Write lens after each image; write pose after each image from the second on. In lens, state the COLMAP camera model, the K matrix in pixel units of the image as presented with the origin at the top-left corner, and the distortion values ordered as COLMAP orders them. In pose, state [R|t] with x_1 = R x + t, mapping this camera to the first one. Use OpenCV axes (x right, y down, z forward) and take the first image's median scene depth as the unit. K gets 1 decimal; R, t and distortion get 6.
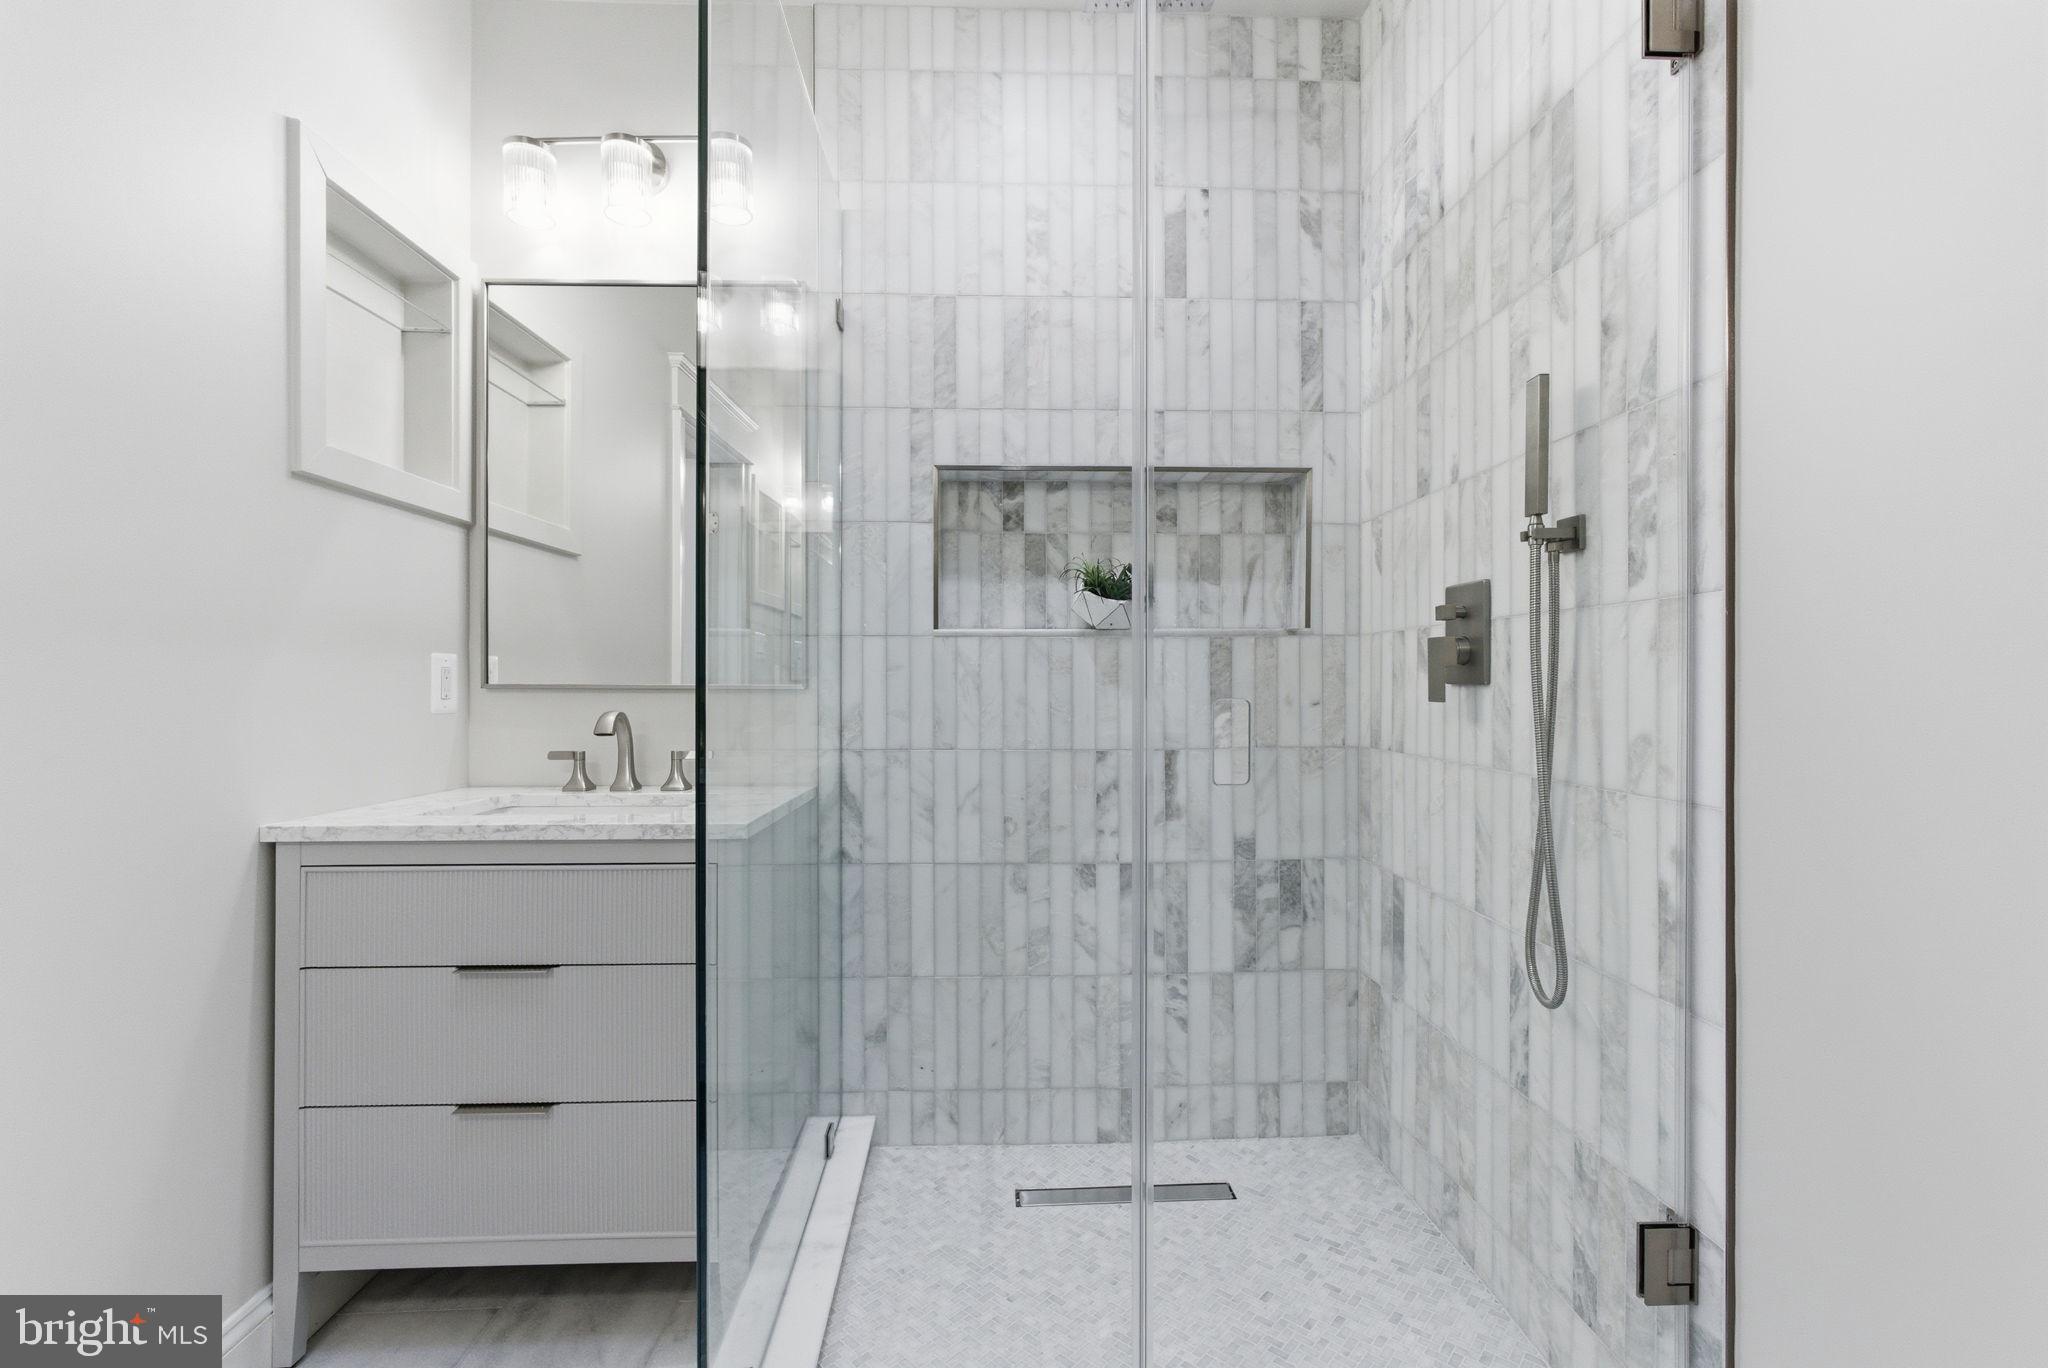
lens RADIAL K [[883.0, 0, 1024.0], [0, 883.0, 684.0], [0, 0, 1]] dist [0.002760, 0.000375]
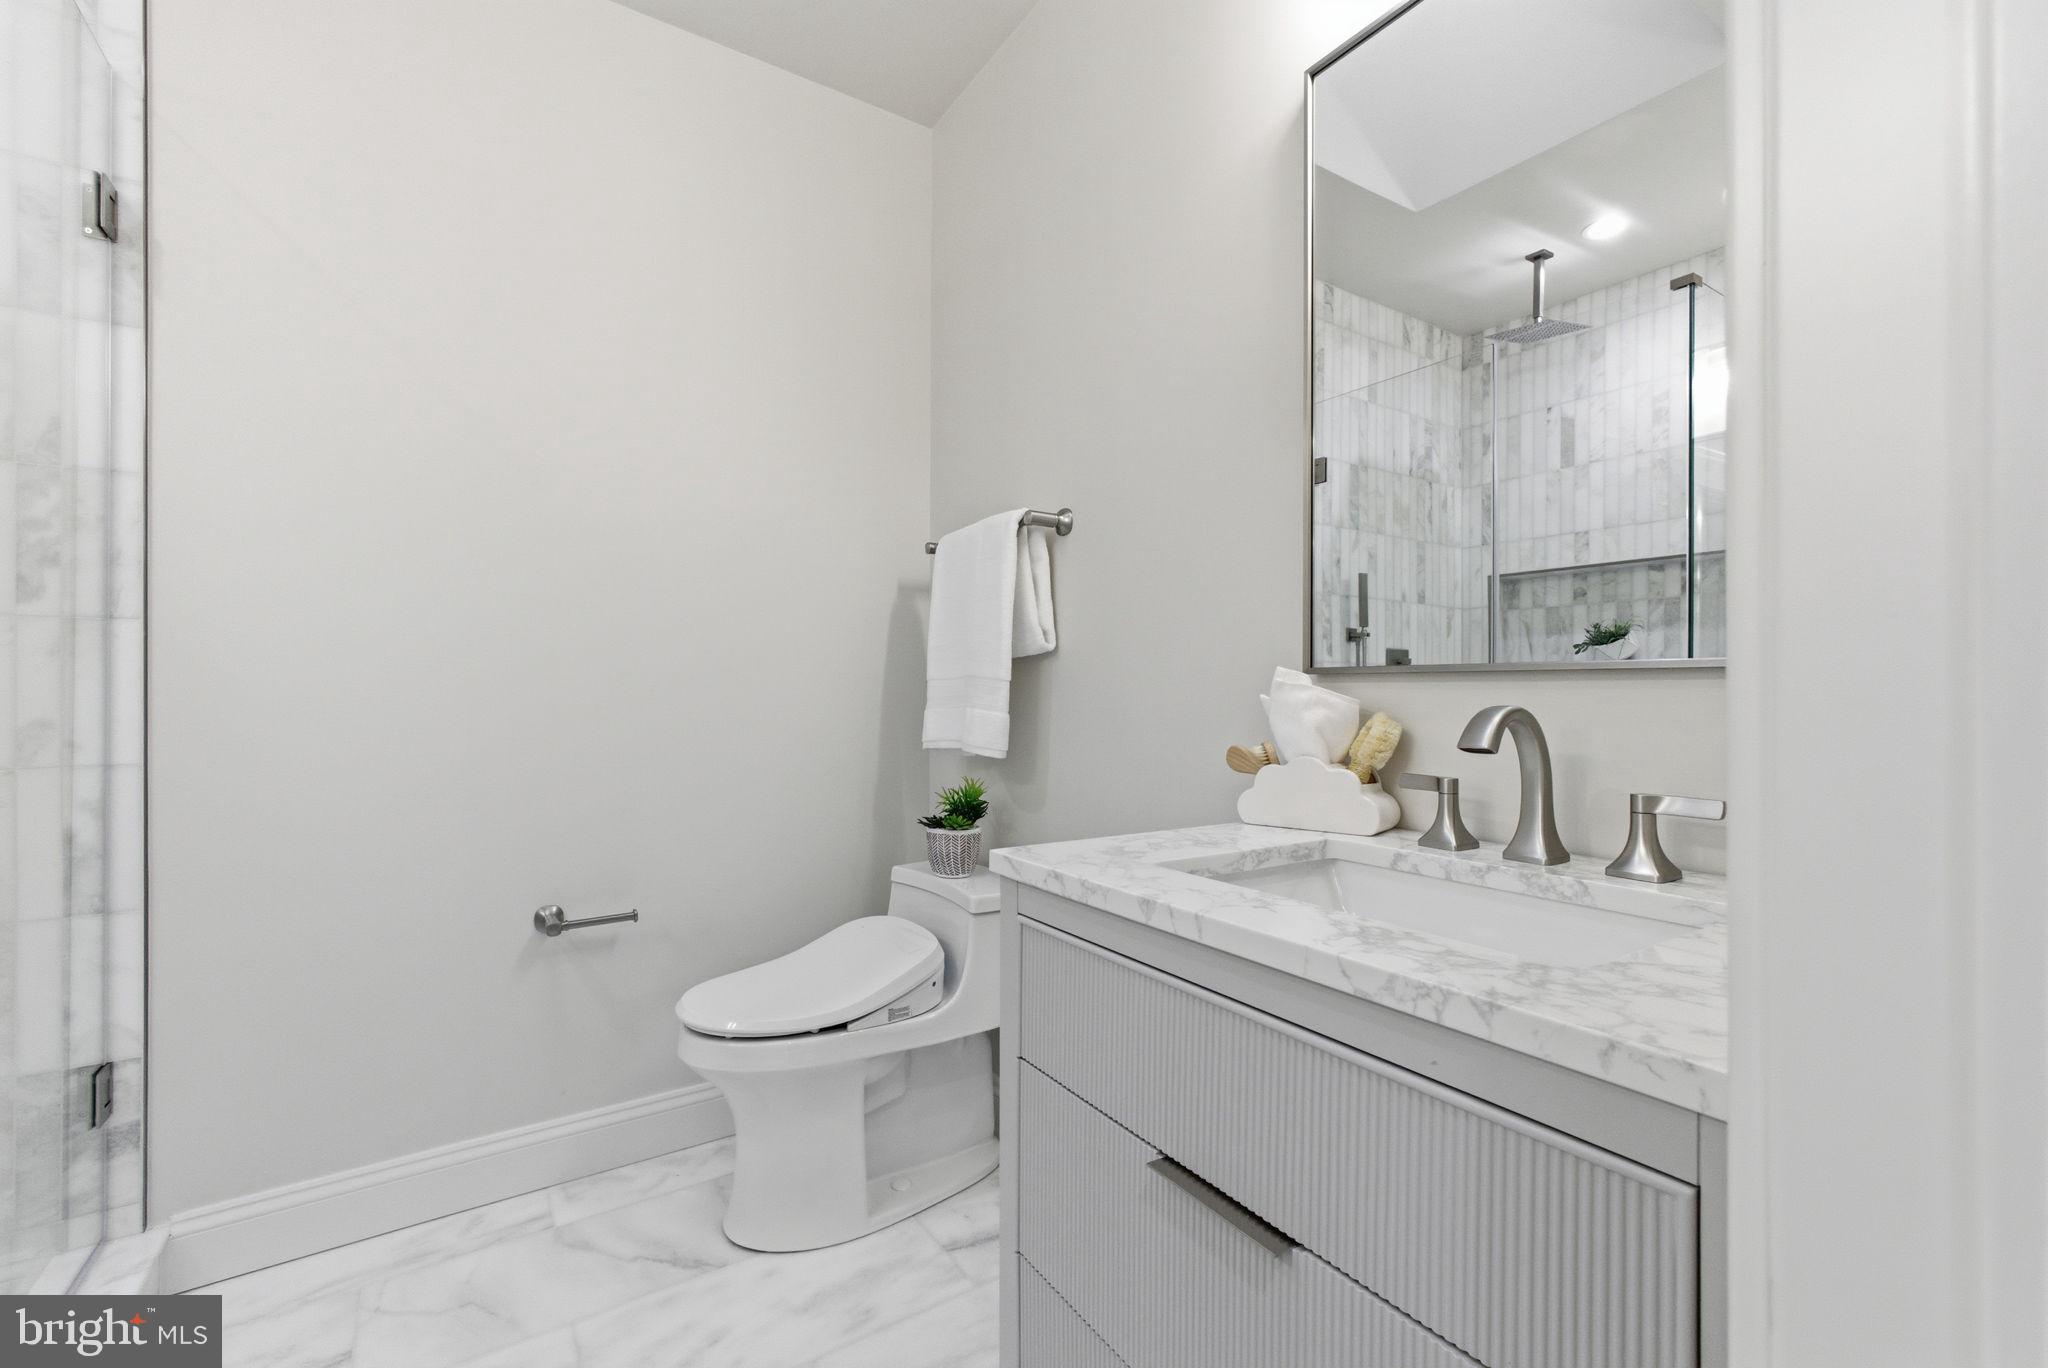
lens RADIAL K [[872.9, 0, 1027.6], [0, 872.9, 687.2], [0, 0, 1]] dist [-0.007350, 0.003646]
pose [[-0.524642, -0.004209, 0.851312, -0.647438], [-0.002791, 0.999991, 0.003224, 0.000217], [-0.851318, -0.000685, -0.524649, 0.255223]]
